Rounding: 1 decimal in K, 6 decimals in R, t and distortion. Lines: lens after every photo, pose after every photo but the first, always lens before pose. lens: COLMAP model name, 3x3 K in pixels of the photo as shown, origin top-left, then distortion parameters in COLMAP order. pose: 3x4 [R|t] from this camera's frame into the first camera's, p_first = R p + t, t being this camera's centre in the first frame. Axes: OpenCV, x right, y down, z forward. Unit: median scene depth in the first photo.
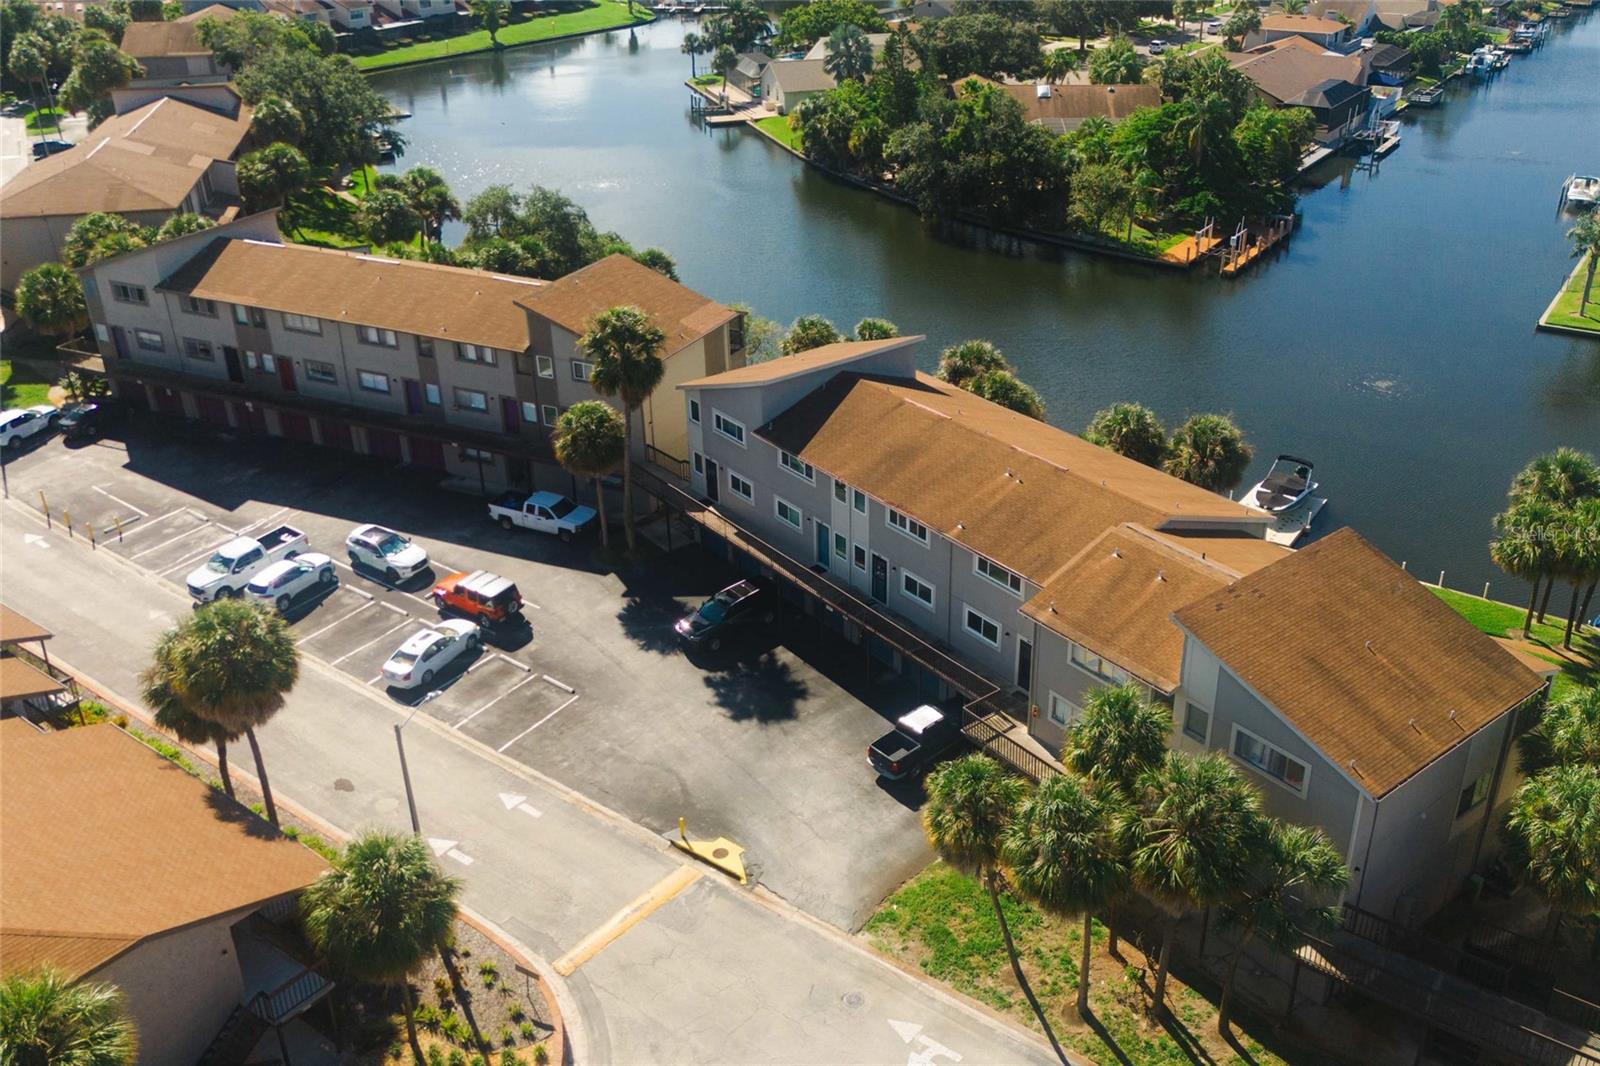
lens RADIAL K [[1390.2, 0, 897.0], [0, 1390.2, 510.0], [0, 0, 1]] dist [0.128648, -0.175131]
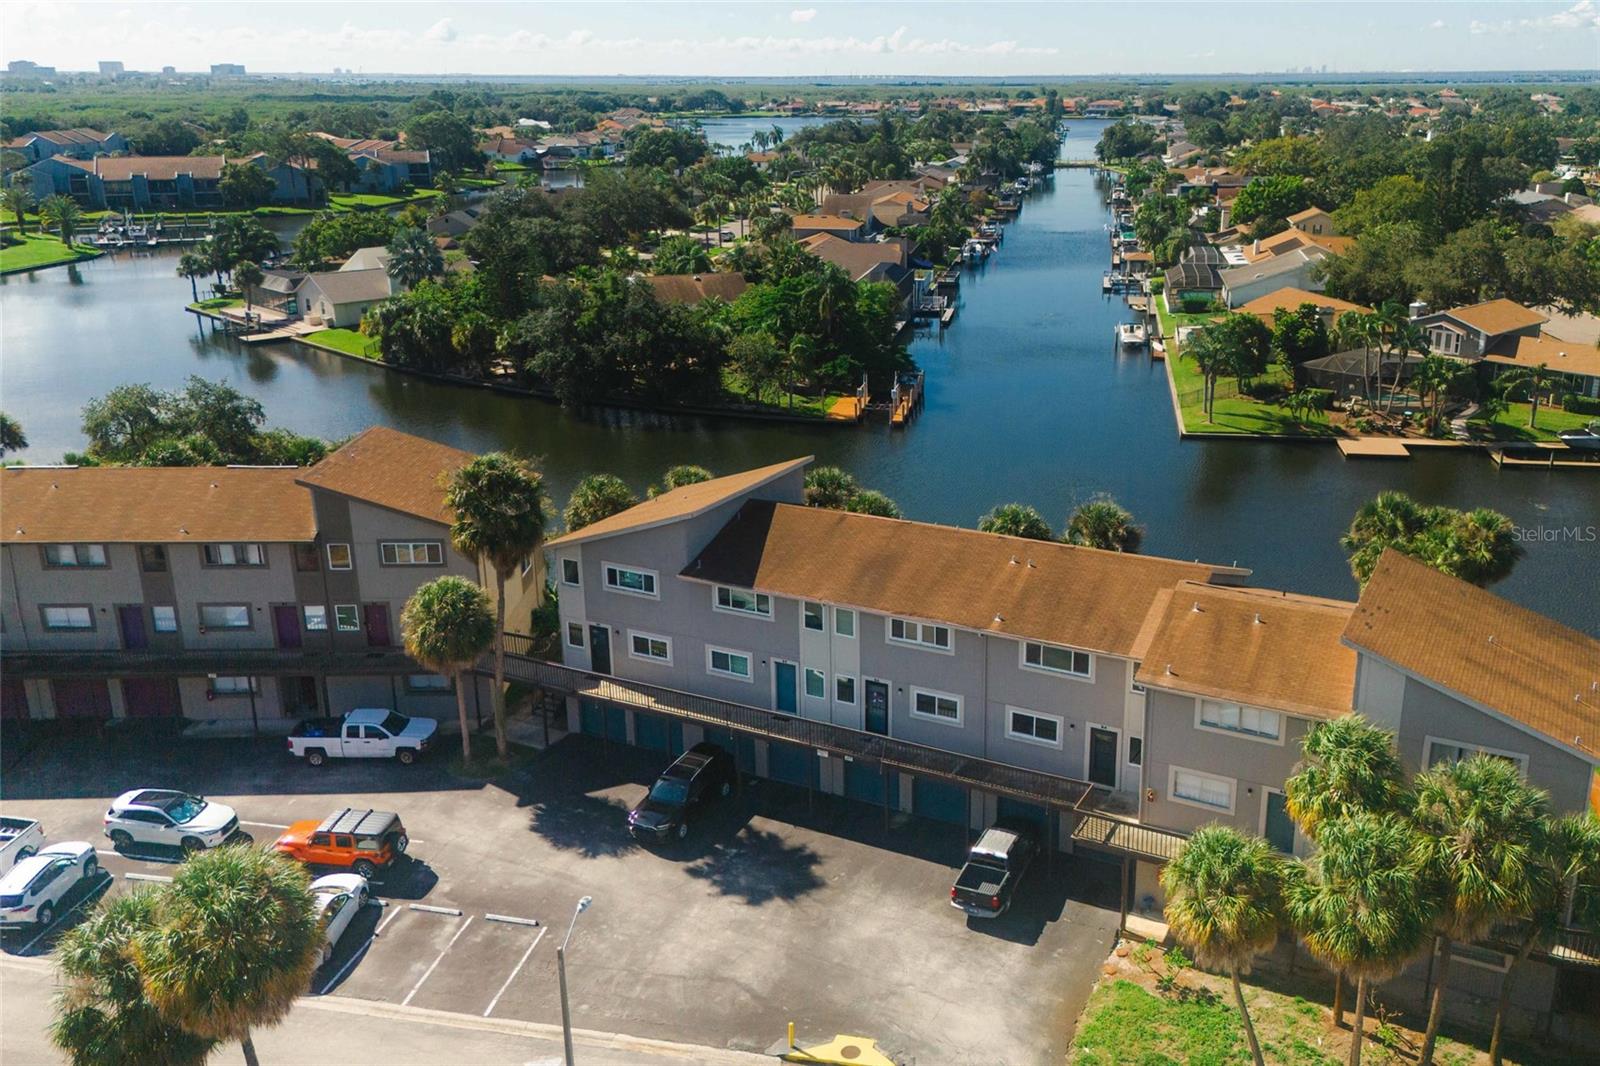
lens RADIAL K [[1390.2, 0, 897.0], [0, 1390.2, 510.0], [0, 0, 1]] dist [0.128648, -0.175131]
pose [[0.915801, -0.124200, 0.381946, -0.269862], [0.184204, 0.974953, -0.124639, 0.033424], [-0.356899, 0.184500, 0.915742, 0.135241]]
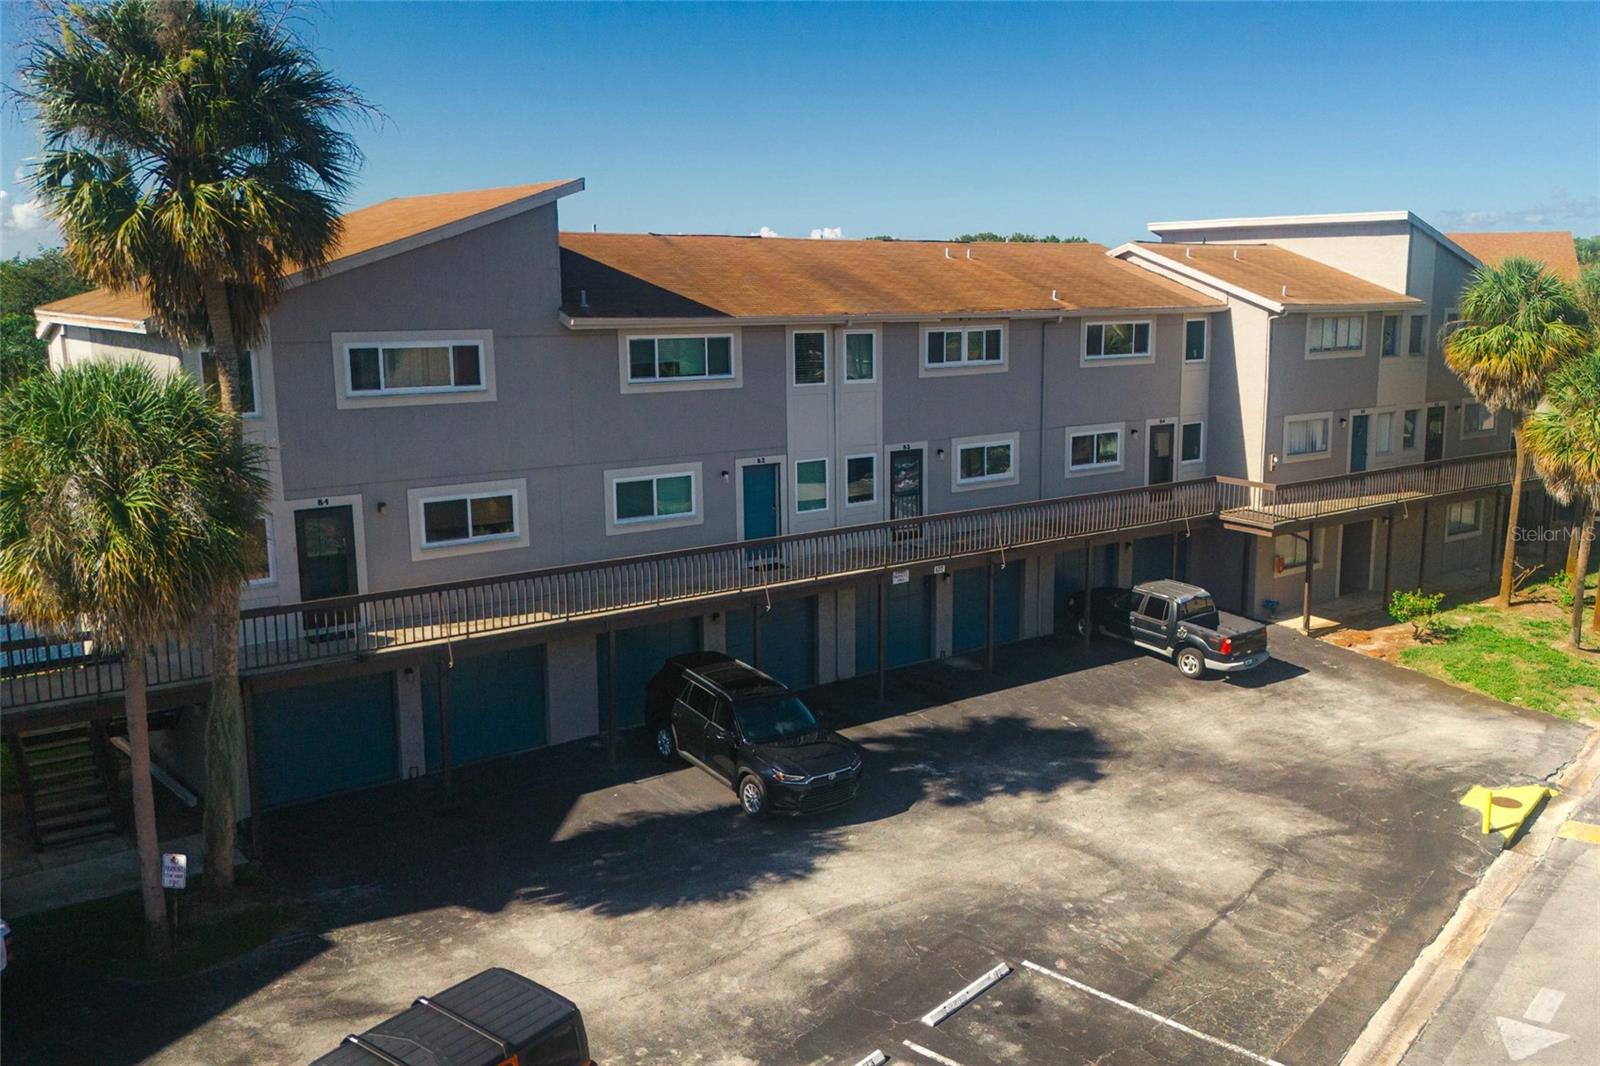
lens RADIAL K [[1390.2, 0, 897.0], [0, 1390.2, 510.0], [0, 0, 1]] dist [0.128648, -0.175131]
pose [[0.016542, -0.170220, 0.985267, -0.455998], [0.445705, 0.883337, 0.145127, -0.020962], [-0.895027, 0.436738, 0.090480, 0.799023]]
